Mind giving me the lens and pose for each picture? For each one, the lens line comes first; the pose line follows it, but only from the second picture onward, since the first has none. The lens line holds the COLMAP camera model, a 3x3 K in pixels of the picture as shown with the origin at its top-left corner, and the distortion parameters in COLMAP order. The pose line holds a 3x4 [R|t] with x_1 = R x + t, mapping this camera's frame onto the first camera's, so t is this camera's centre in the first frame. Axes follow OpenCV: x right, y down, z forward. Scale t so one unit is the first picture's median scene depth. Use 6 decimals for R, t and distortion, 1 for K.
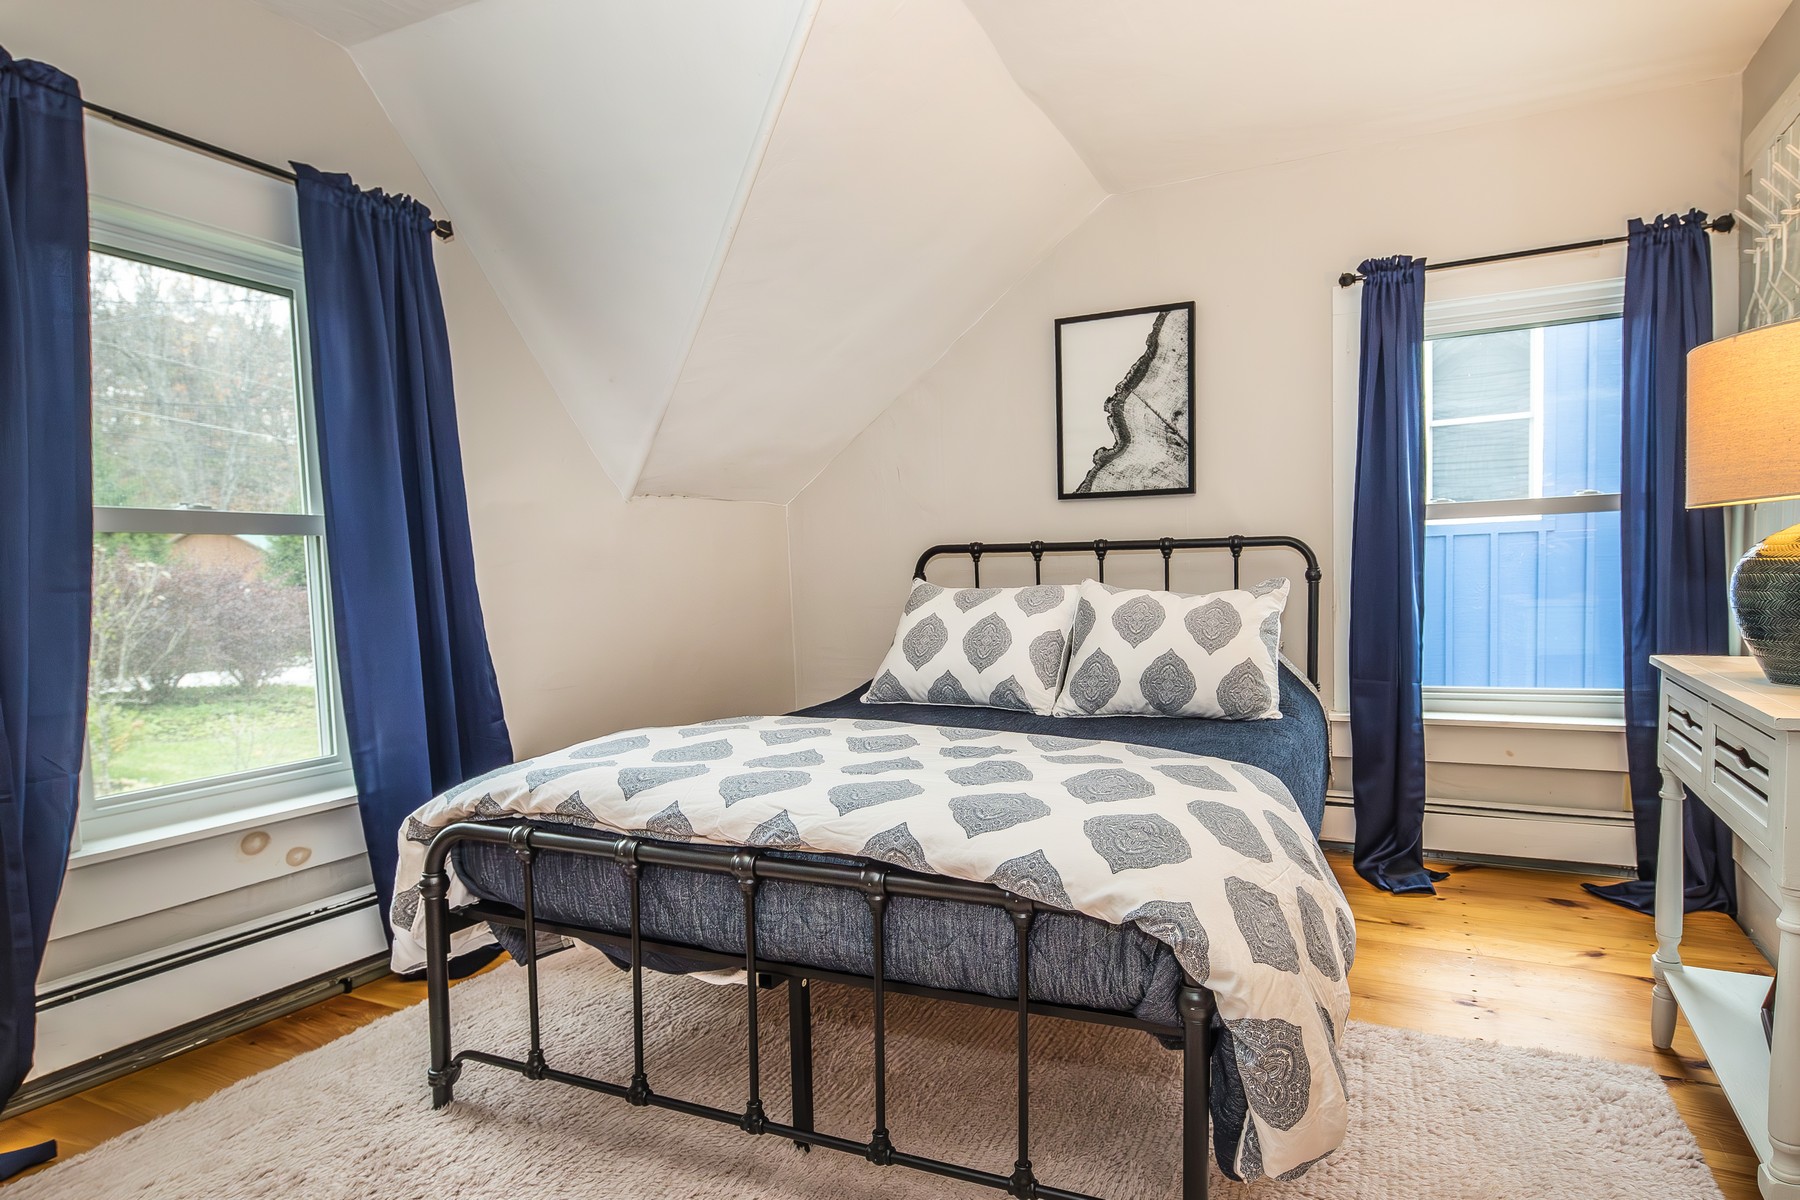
lens RADIAL K [[909.0, 0, 875.8], [0, 909.0, 627.8], [0, 0, 1]] dist [0.006052, 0.000741]
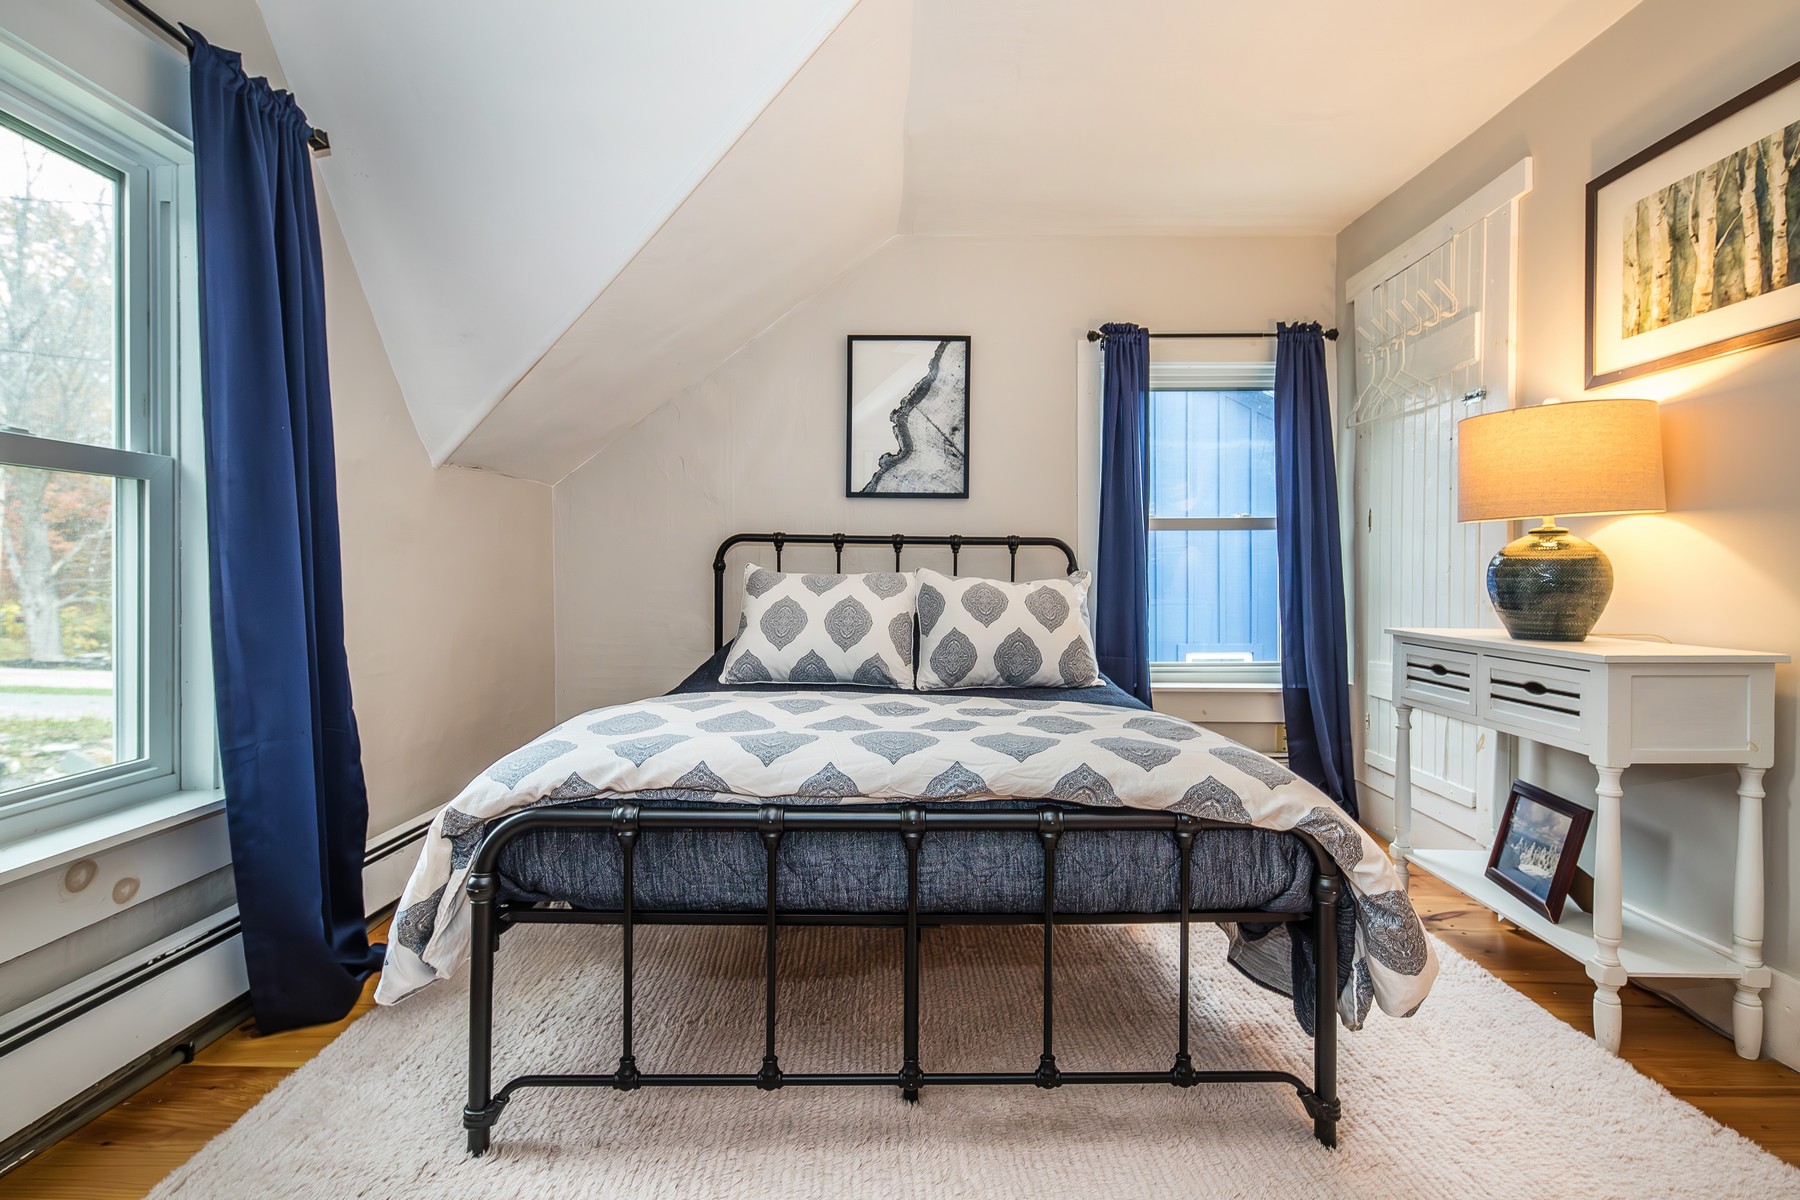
lens RADIAL K [[897.1, 0, 789.6], [0, 897.1, 574.0], [0, 0, 1]] dist [0.004882, 0.000849]
pose [[0.917399, 0.029253, 0.396891, -0.381606], [-0.004113, 0.997938, -0.064046, 0.027503], [-0.397946, 0.057123, 0.915629, 0.060347]]
